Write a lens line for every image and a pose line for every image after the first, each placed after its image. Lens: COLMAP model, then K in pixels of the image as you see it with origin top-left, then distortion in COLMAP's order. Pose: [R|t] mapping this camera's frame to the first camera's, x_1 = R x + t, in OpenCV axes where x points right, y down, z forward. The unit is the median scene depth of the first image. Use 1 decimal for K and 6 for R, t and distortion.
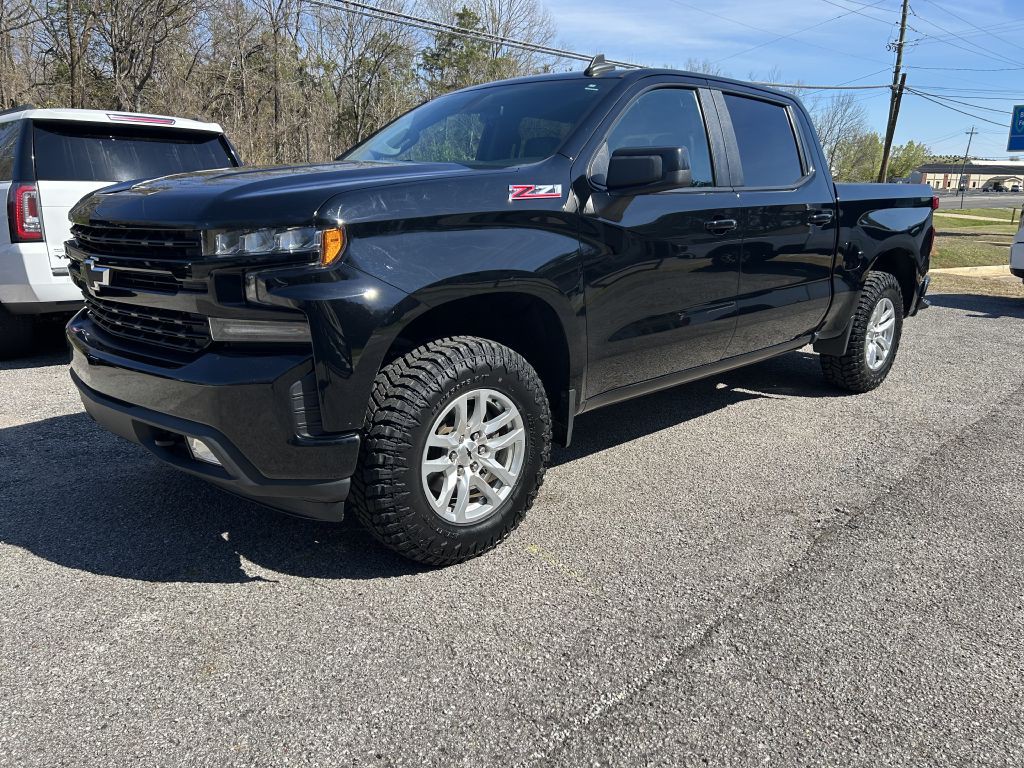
lens RADIAL K [[763.8, 0, 513.3], [0, 763.8, 376.3], [0, 0, 1]] dist [0.053779, -0.058830]
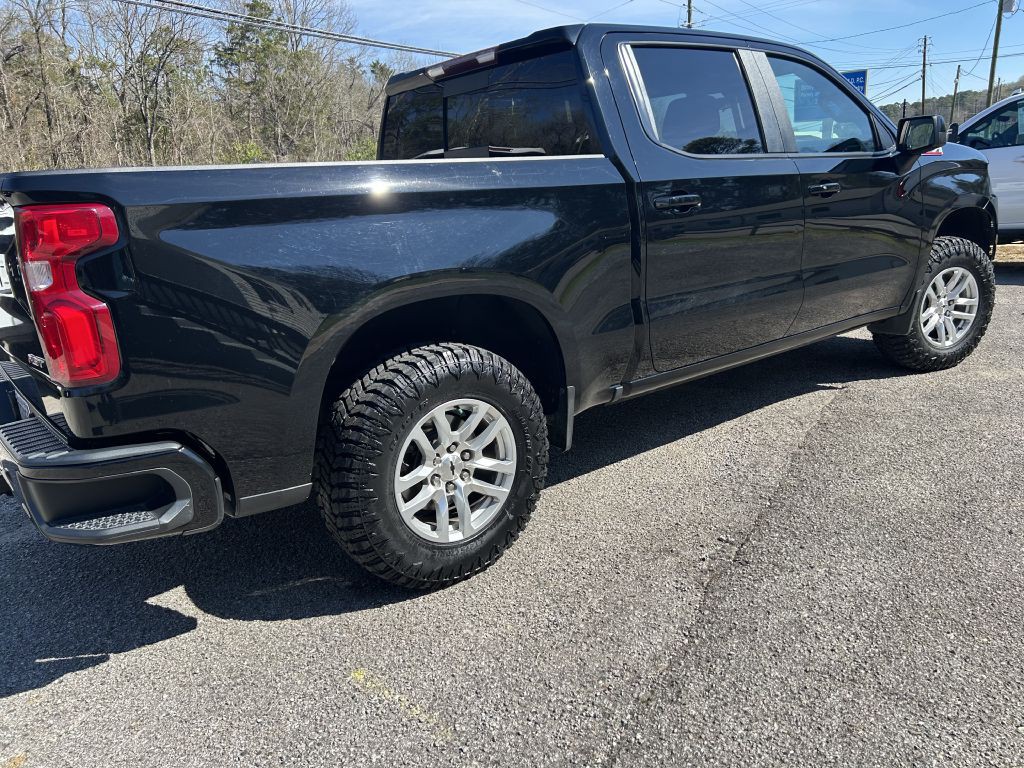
lens RADIAL K [[763.8, 0, 513.3], [0, 763.8, 376.3], [0, 0, 1]] dist [0.053779, -0.058830]
pose [[0.973389, -0.118540, 0.196119, 0.049379], [0.116721, 0.992946, 0.020850, -0.048286], [-0.197207, 0.002596, 0.980358, 0.201120]]
